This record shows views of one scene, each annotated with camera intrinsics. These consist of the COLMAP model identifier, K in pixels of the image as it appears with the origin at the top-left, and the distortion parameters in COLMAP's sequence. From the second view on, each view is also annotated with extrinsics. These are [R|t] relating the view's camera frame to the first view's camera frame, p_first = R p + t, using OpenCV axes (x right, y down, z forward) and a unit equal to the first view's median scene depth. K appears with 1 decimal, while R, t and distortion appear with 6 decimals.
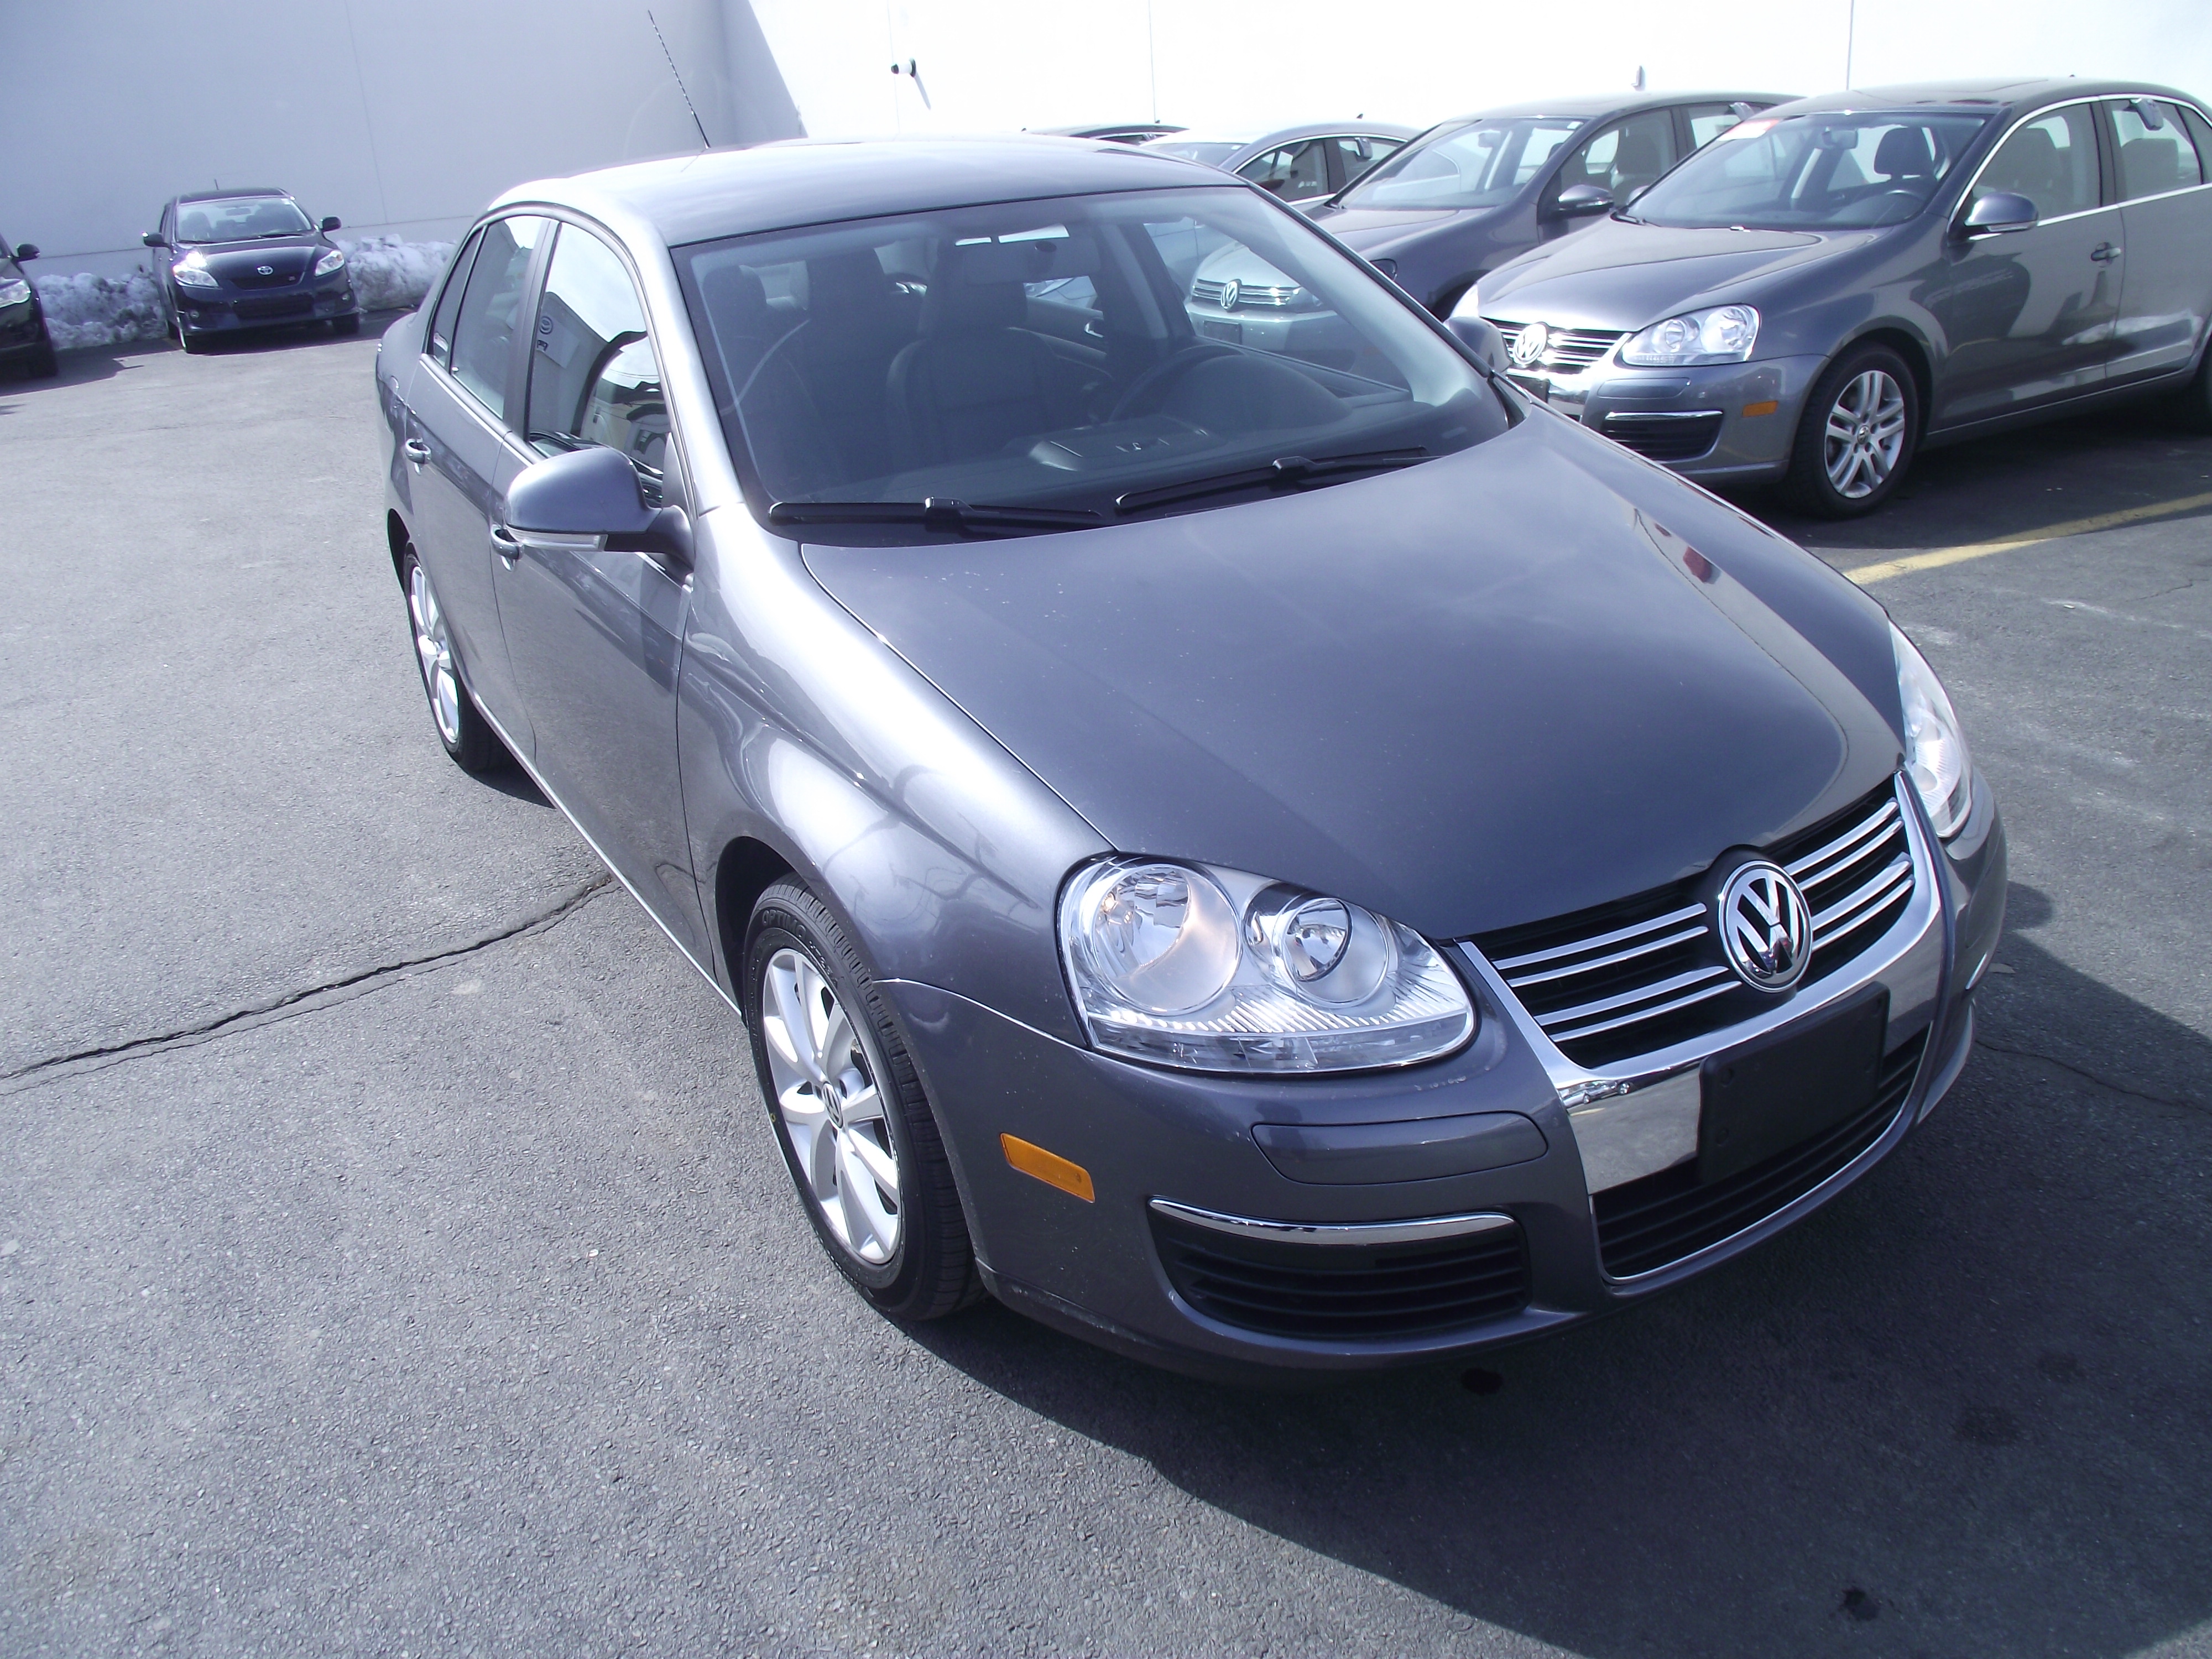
lens RADIAL K [[1810.7, 0, 1106.0], [0, 1810.7, 829.5], [0, 0, 1]] dist [-0.095978, 0.079475]
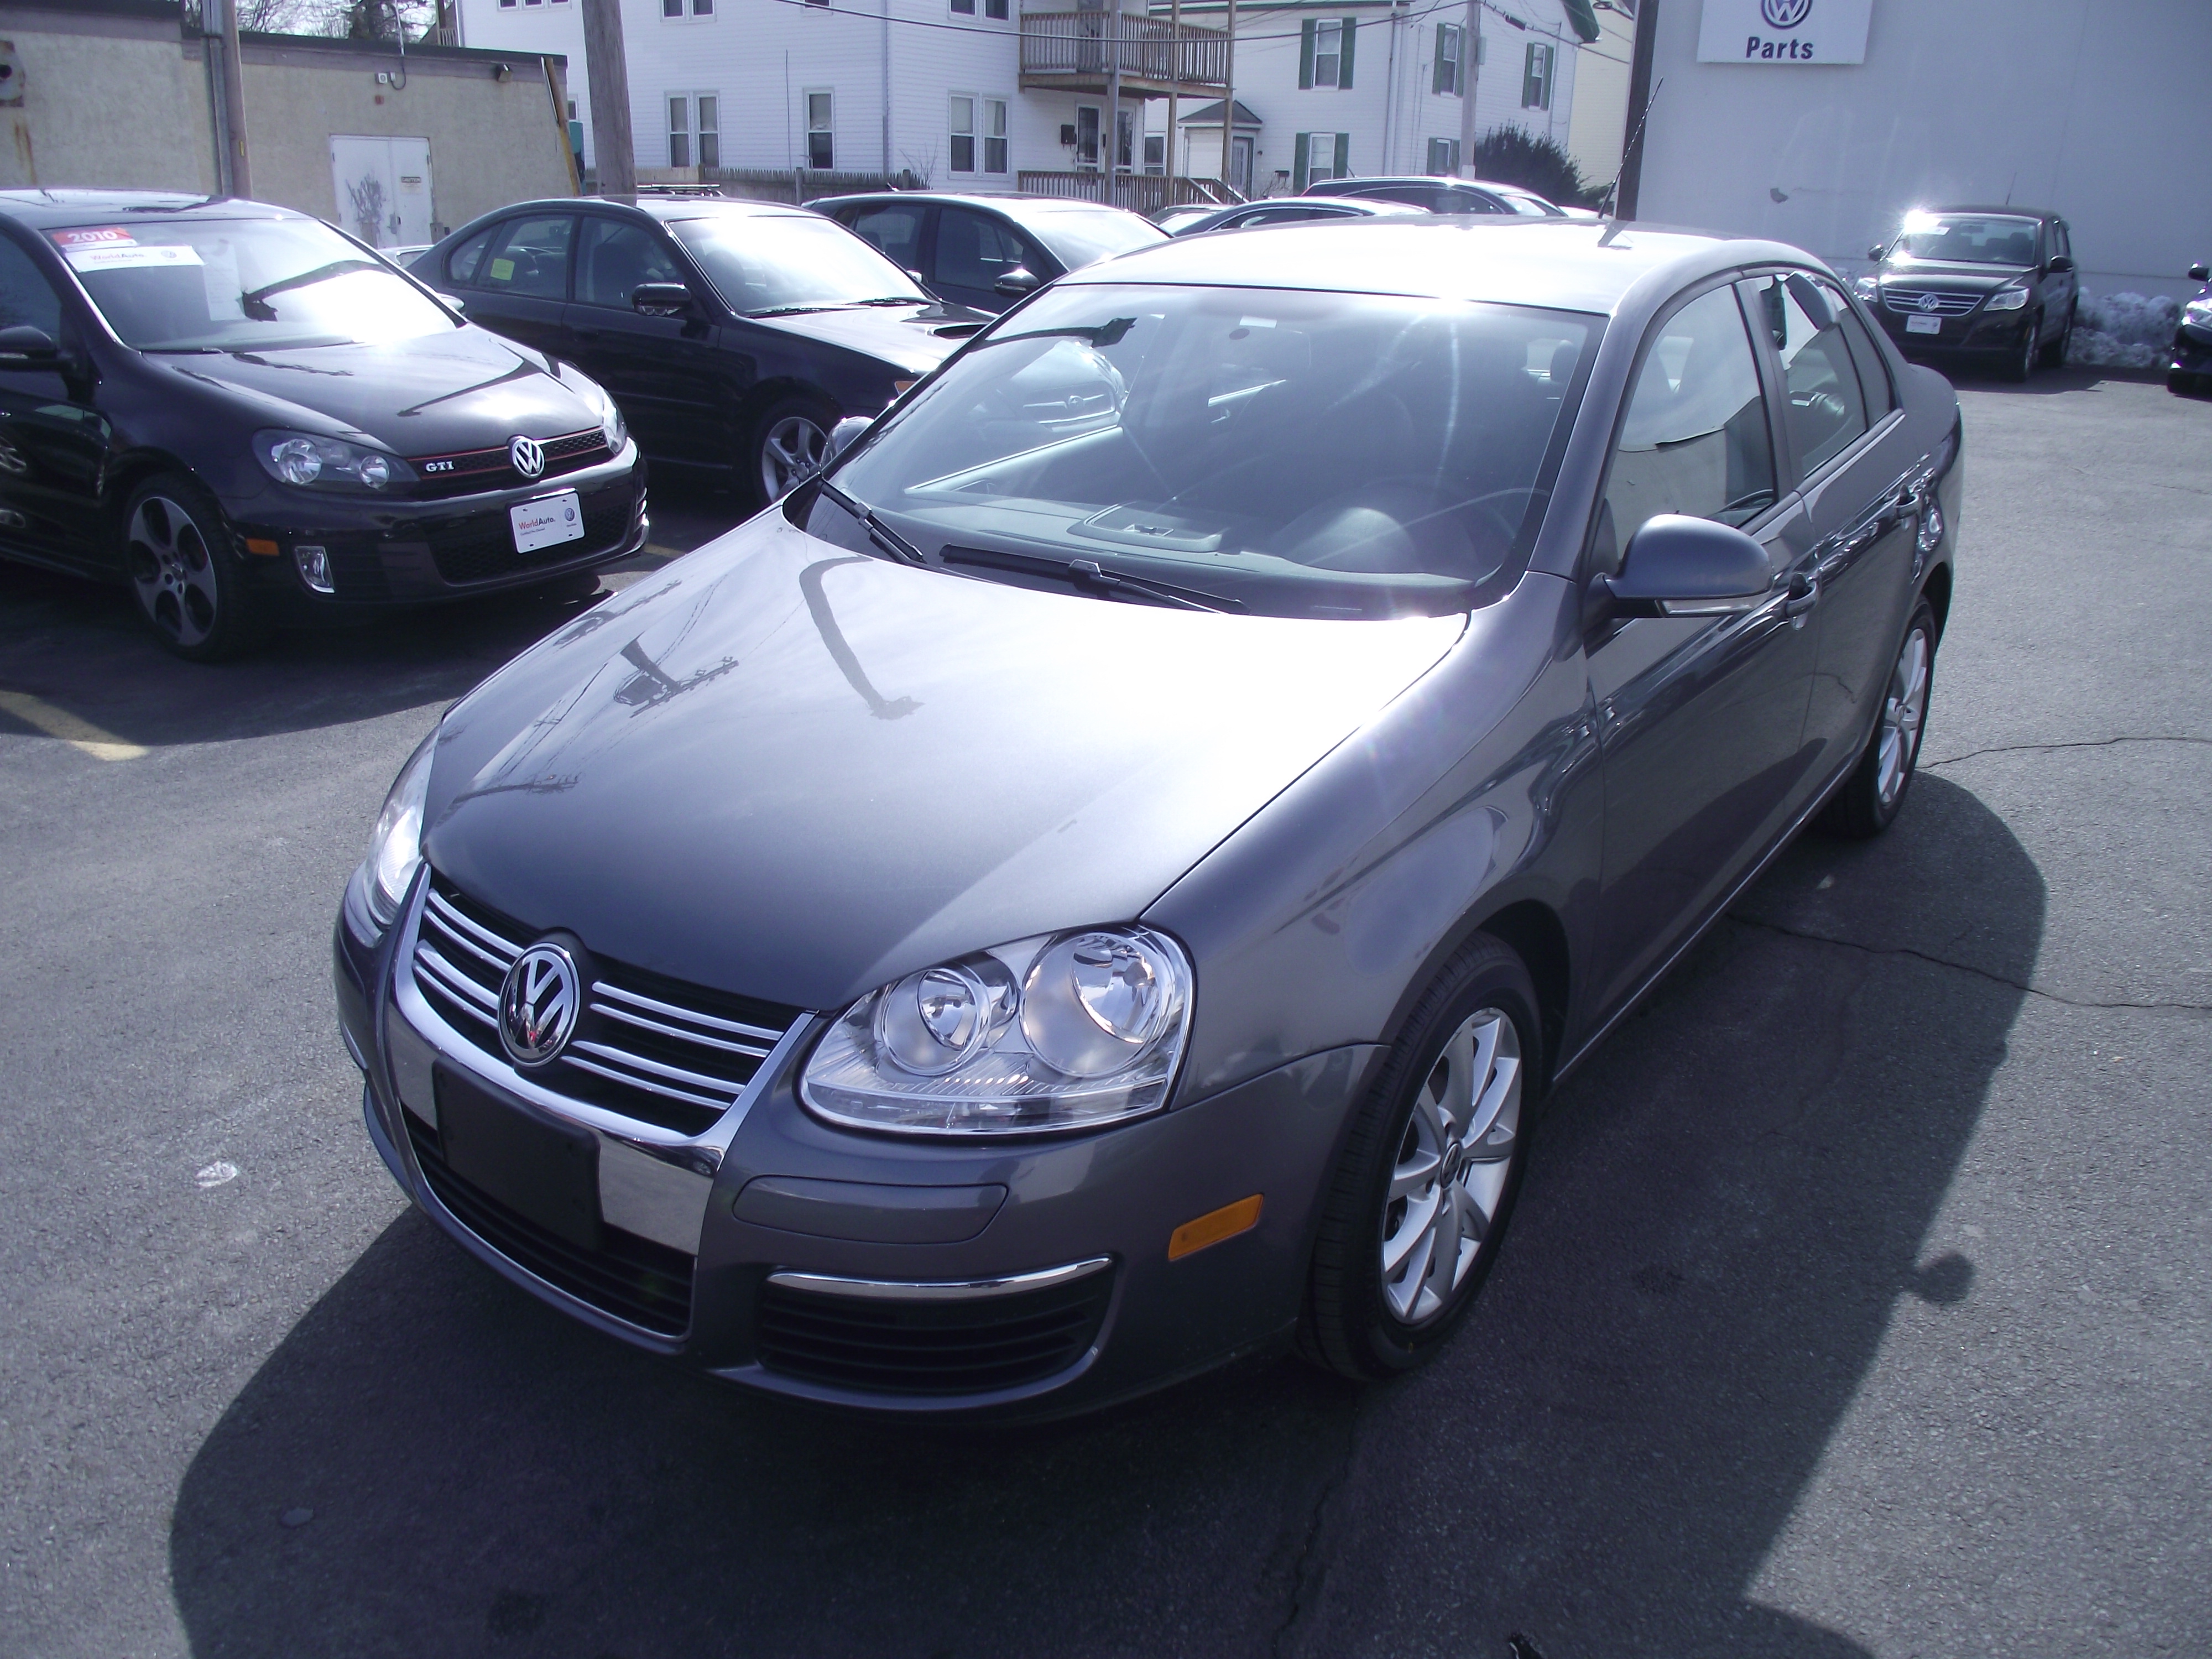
lens RADIAL K [[1810.7, 0, 1106.0], [0, 1810.7, 829.5], [0, 0, 1]] dist [-0.095978, 0.079475]
pose [[0.336972, 0.385888, -0.858802, 1.361465], [-0.388102, 0.887980, 0.246717, -0.434694], [0.857804, 0.250166, 0.448988, 0.785111]]
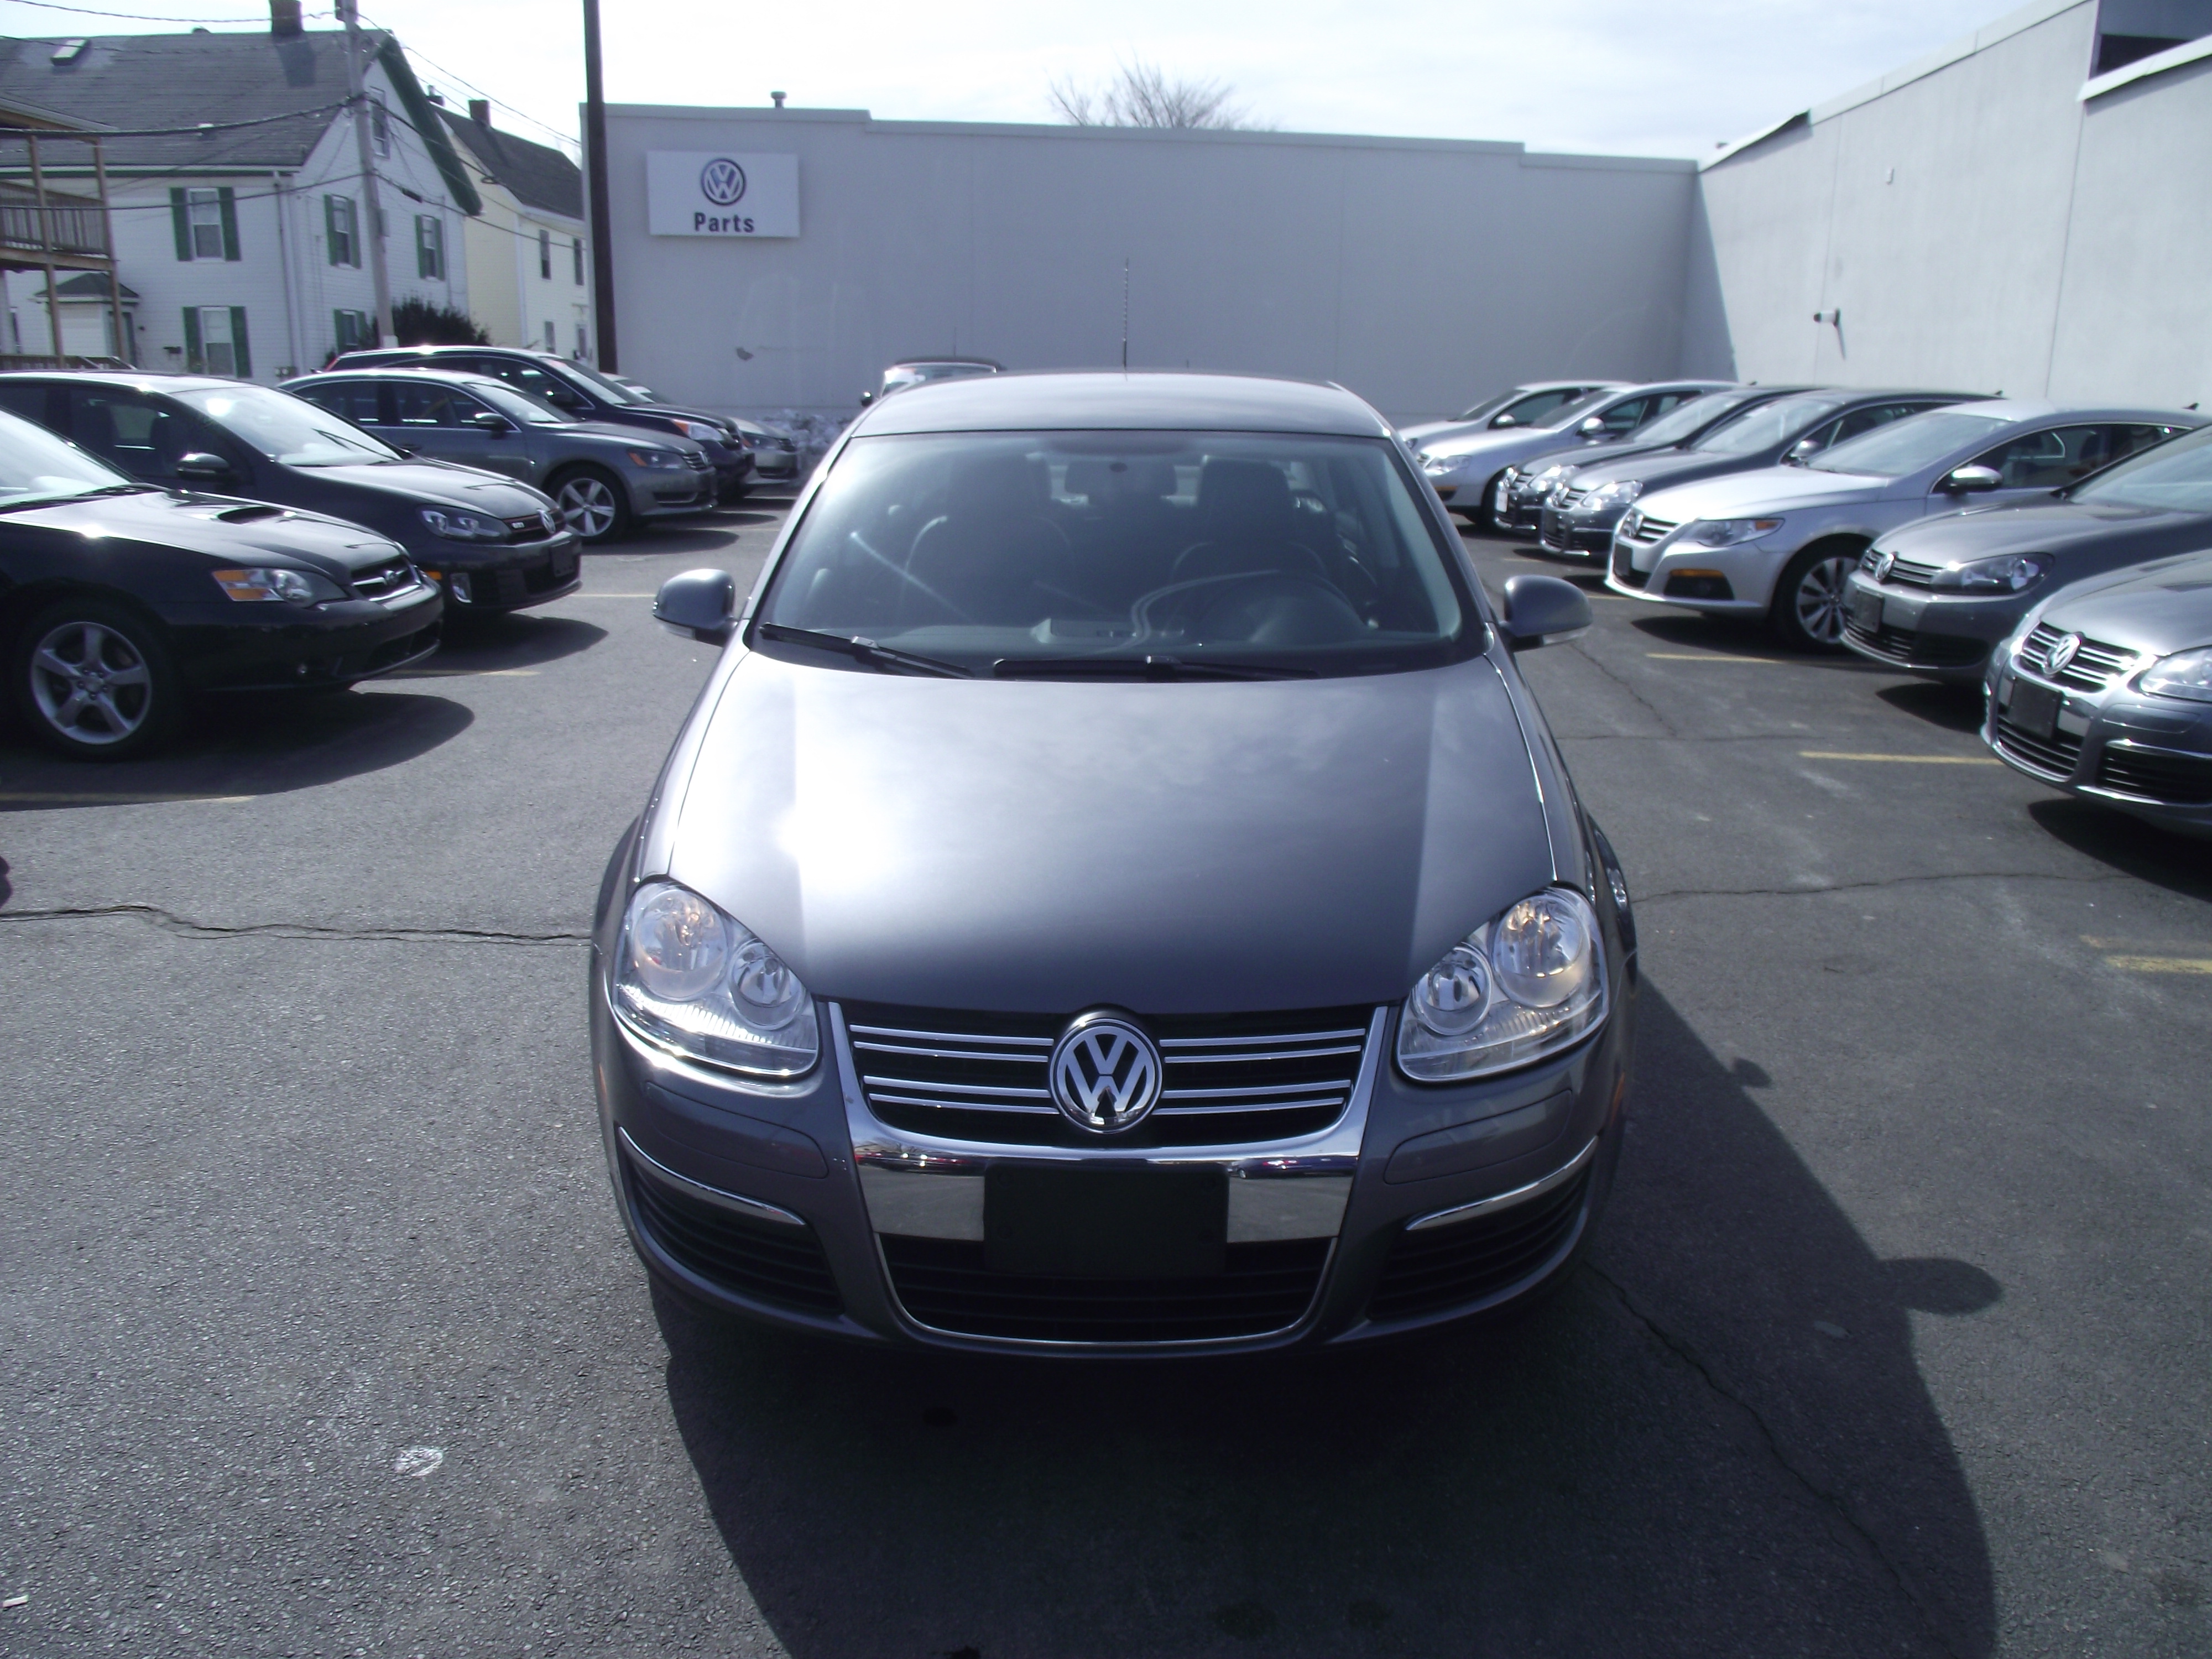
lens RADIAL K [[1810.7, 0, 1106.0], [0, 1810.7, 829.5], [0, 0, 1]] dist [-0.095978, 0.079475]
pose [[0.828080, 0.206507, -0.521189, 0.943109], [-0.262916, 0.964158, -0.035707, -0.057844], [0.495134, 0.166597, 0.852694, -0.019933]]
